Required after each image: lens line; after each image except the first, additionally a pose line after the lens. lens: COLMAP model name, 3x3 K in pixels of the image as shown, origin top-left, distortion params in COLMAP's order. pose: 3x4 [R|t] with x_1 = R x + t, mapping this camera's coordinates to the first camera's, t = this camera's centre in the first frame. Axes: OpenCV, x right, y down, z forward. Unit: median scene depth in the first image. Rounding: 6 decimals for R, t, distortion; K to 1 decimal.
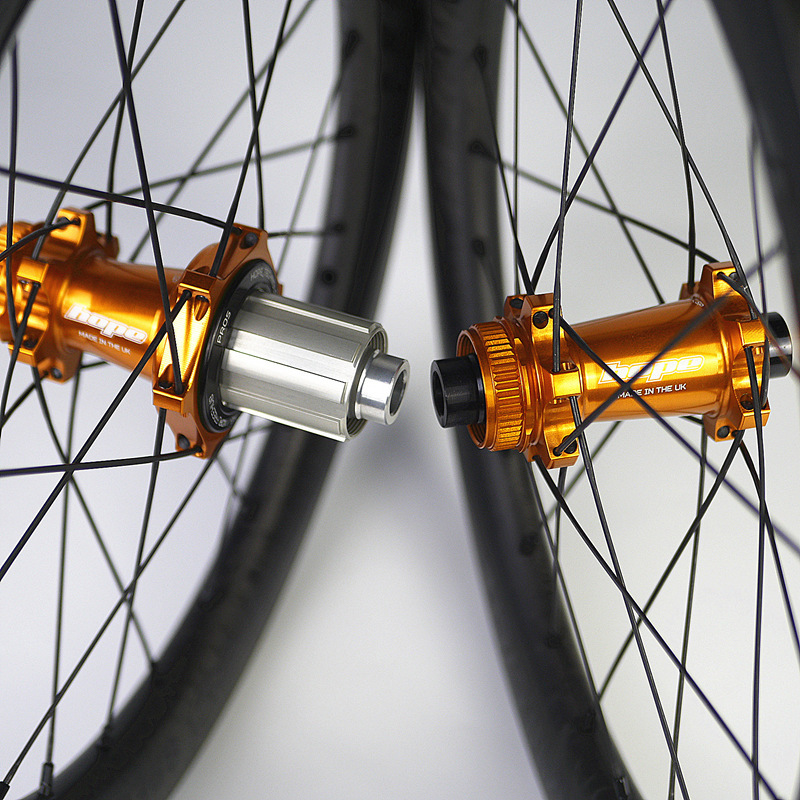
lens RADIAL K [[1628.0, 0, 401.7], [0, 1628.0, 401.8], [0, 0, 1]] dist [0.050991, 0.000000]
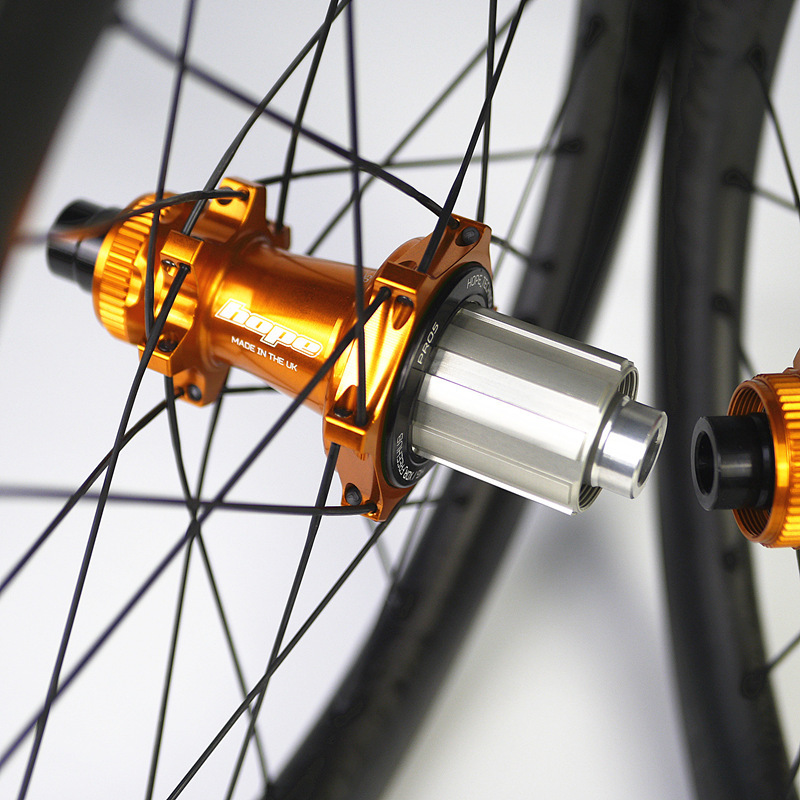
lens RADIAL K [[1628.0, 0, 400.2], [0, 1628.0, 397.3], [0, 0, 1]] dist [0.050991, 0.000000]
pose [[0.993607, 0.094507, -0.061758, -0.070777], [-0.099098, 0.992165, -0.076074, 0.034684], [0.054085, 0.081708, 0.995188, 0.253646]]
